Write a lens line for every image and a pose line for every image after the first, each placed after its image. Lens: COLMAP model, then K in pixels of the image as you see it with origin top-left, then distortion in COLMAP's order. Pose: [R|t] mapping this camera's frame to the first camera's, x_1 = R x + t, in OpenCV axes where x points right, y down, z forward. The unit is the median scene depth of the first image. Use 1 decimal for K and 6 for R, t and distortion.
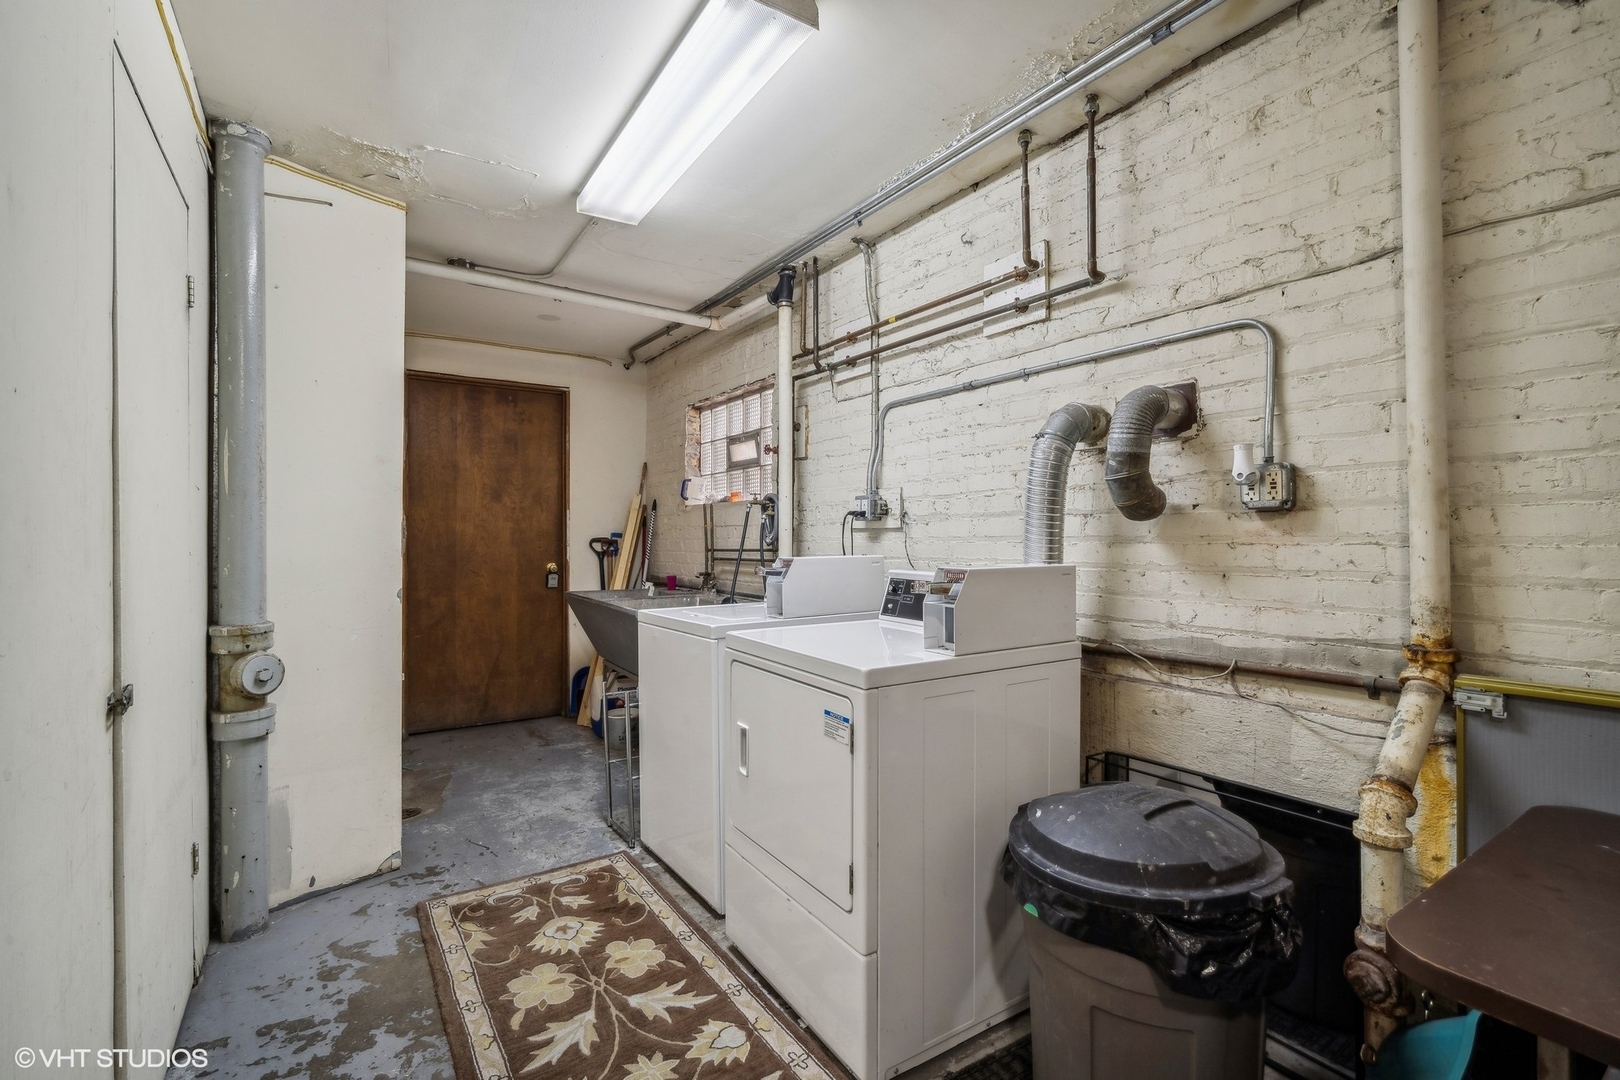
lens RADIAL K [[733.8, 0, 809.2], [0, 733.8, 536.4], [0, 0, 1]] dist [-0.000620, 0.001336]
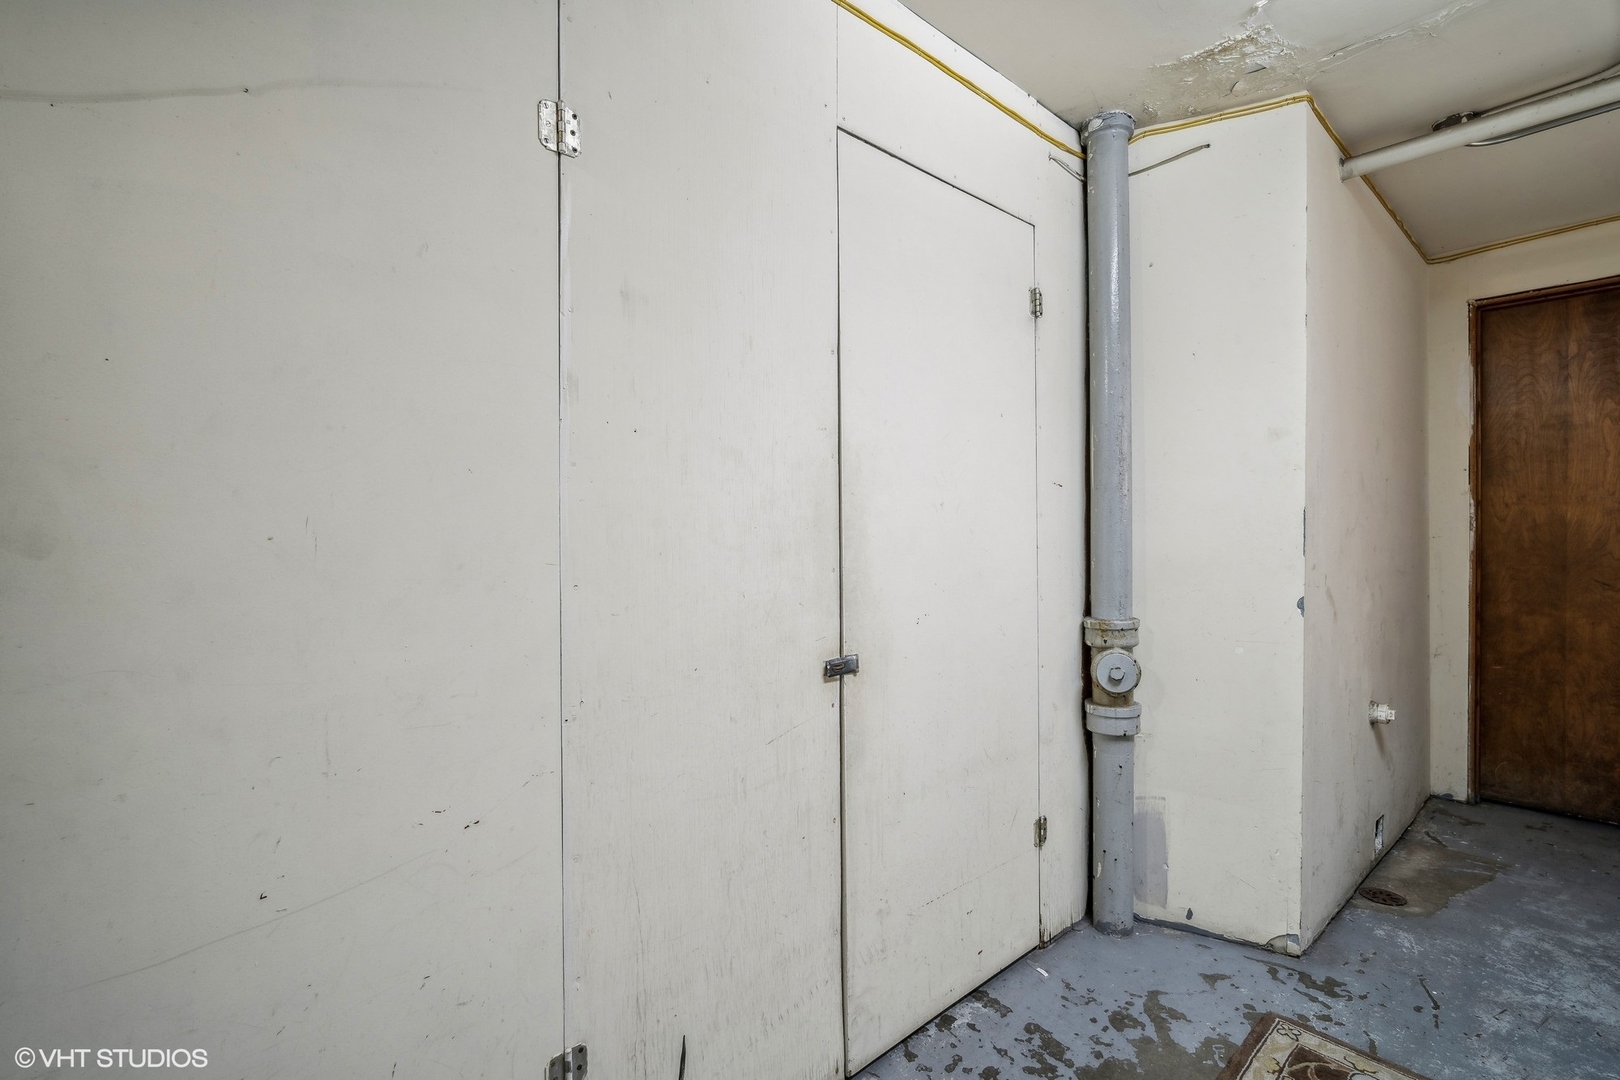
lens RADIAL K [[733.8, 0, 809.2], [0, 733.8, 540.8], [0, 0, 1]] dist [-0.000620, 0.001336]
pose [[0.146472, 0.007589, -0.989186, 0.142359], [0.007176, 0.999936, 0.008734, 0.001570], [0.989189, -0.008378, 0.146408, 0.415213]]
